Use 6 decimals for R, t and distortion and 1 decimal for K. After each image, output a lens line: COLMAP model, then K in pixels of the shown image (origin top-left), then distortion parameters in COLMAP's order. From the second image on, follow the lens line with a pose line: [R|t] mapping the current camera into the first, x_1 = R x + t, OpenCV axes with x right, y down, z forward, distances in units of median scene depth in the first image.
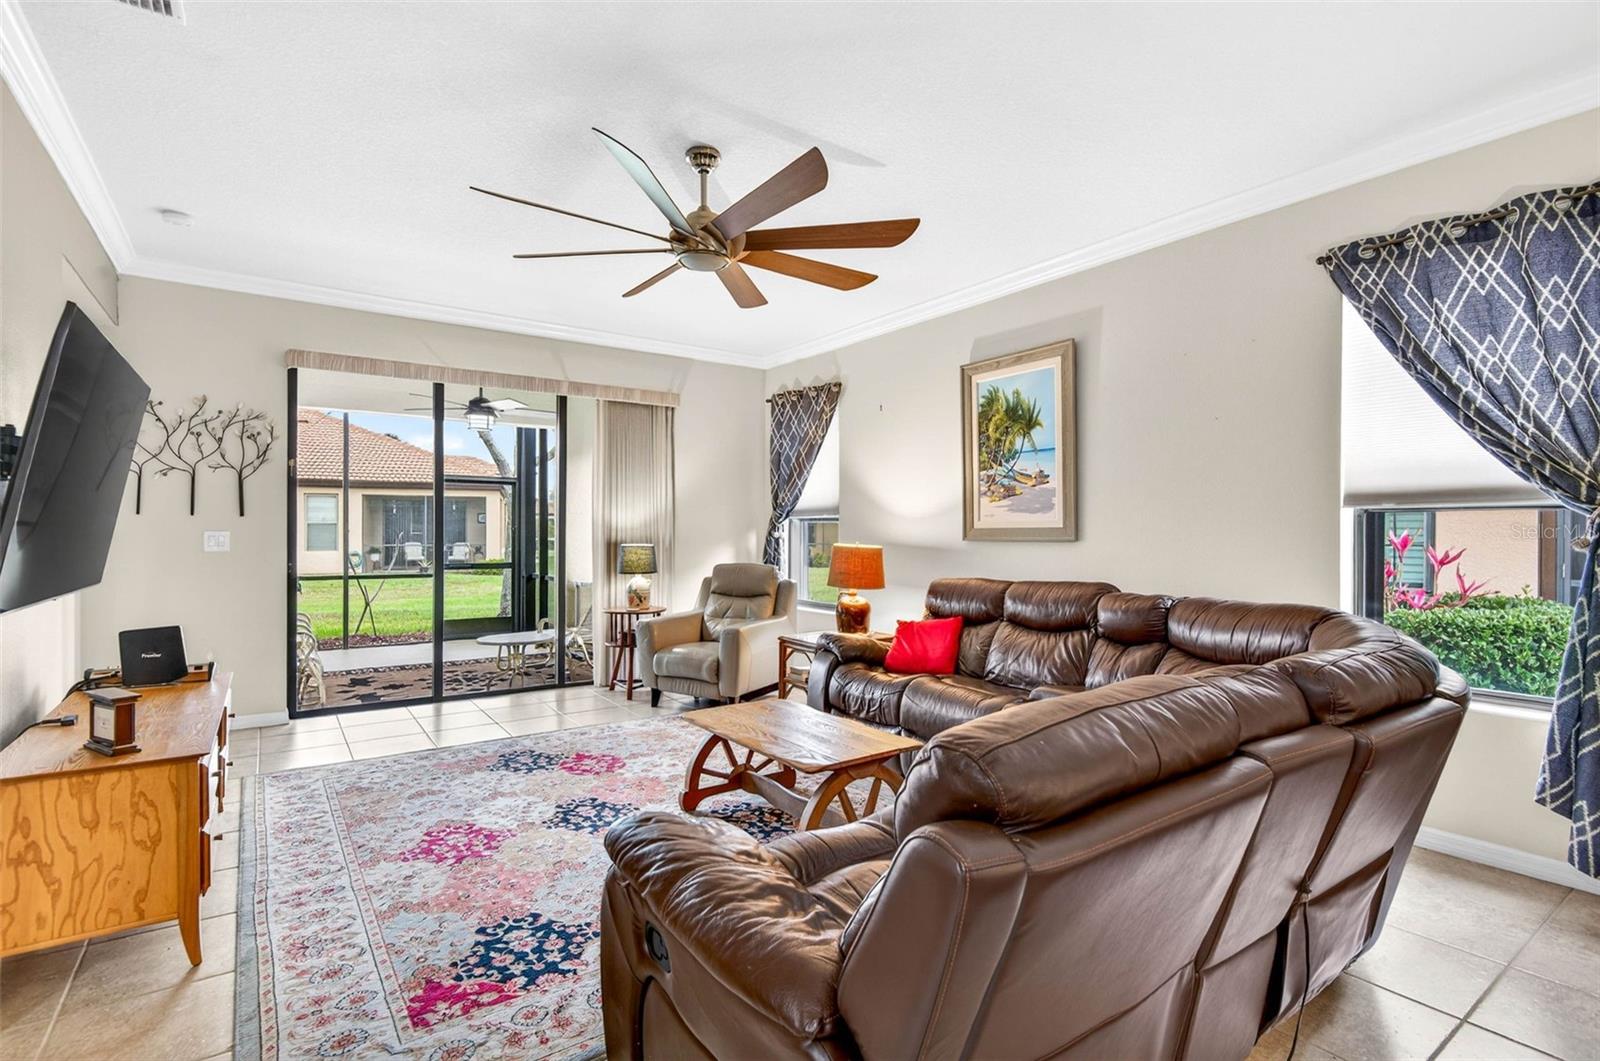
lens RADIAL K [[745.8, 0, 798.5], [0, 745.8, 527.1], [0, 0, 1]] dist [0.000428, -0.000339]
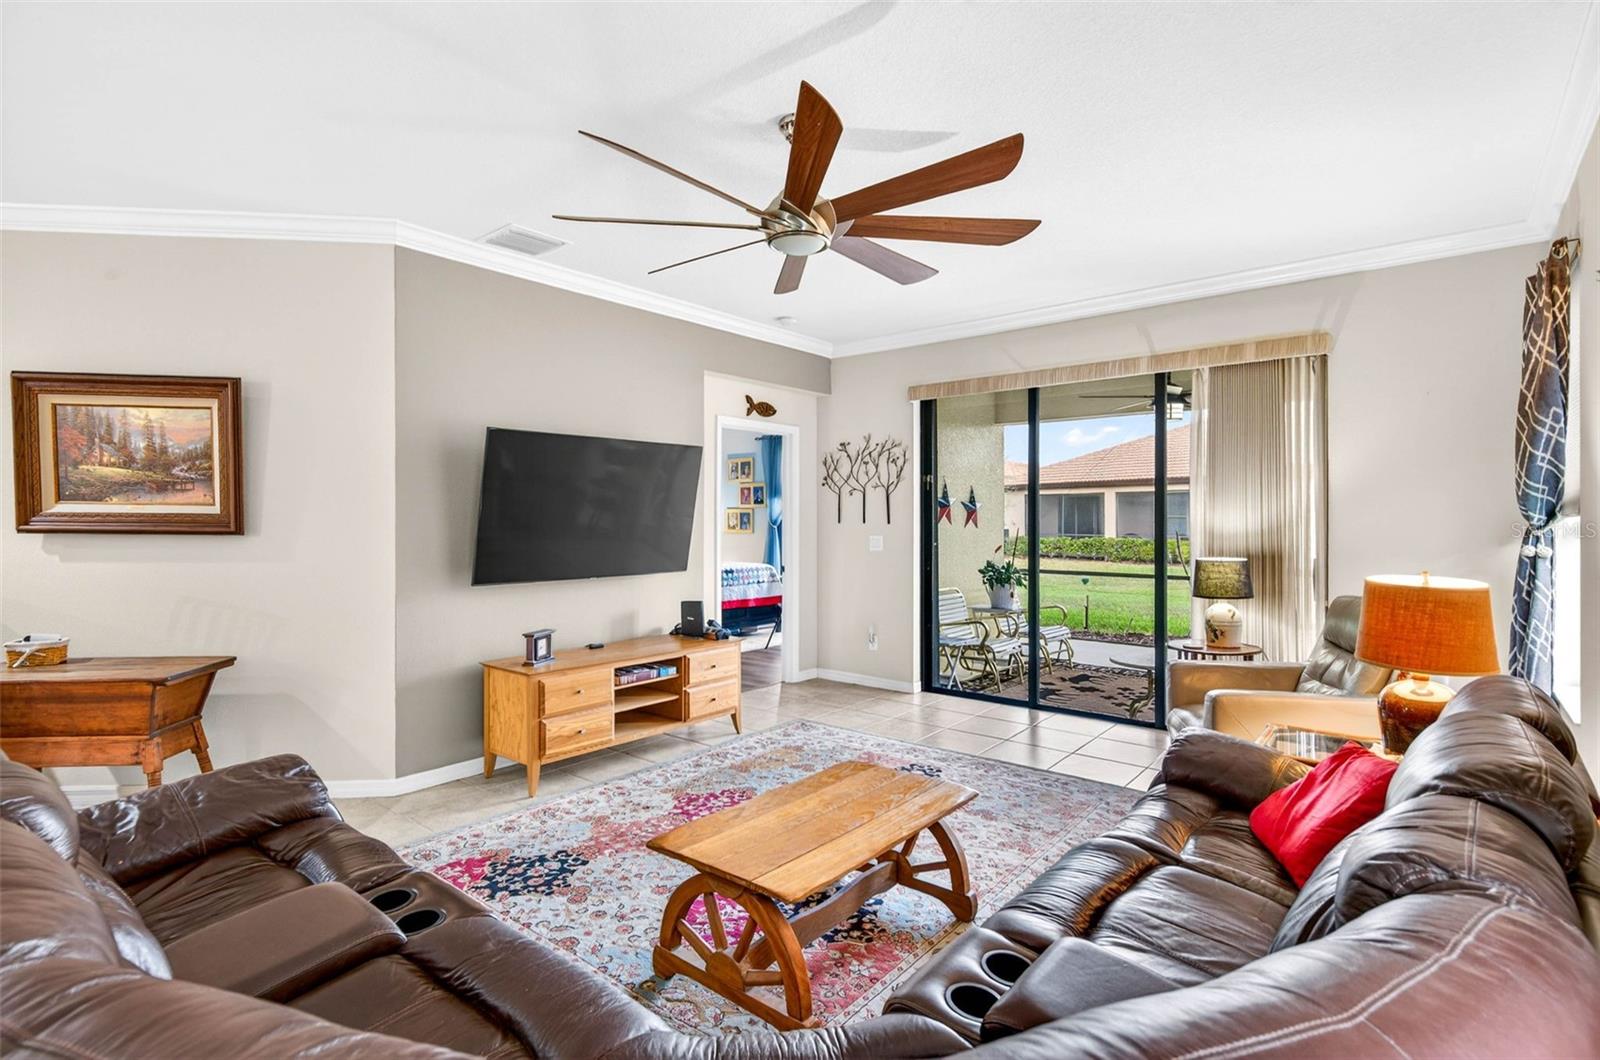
lens RADIAL K [[767.8, 0, 822.4], [0, 767.8, 534.0], [0, 0, 1]] dist [-0.002540, -0.000339]
pose [[0.294675, 0.015041, -0.955479, 0.634237], [0.005163, 0.999836, 0.017332, -0.027226], [0.955584, -0.010040, 0.294549, 0.664163]]
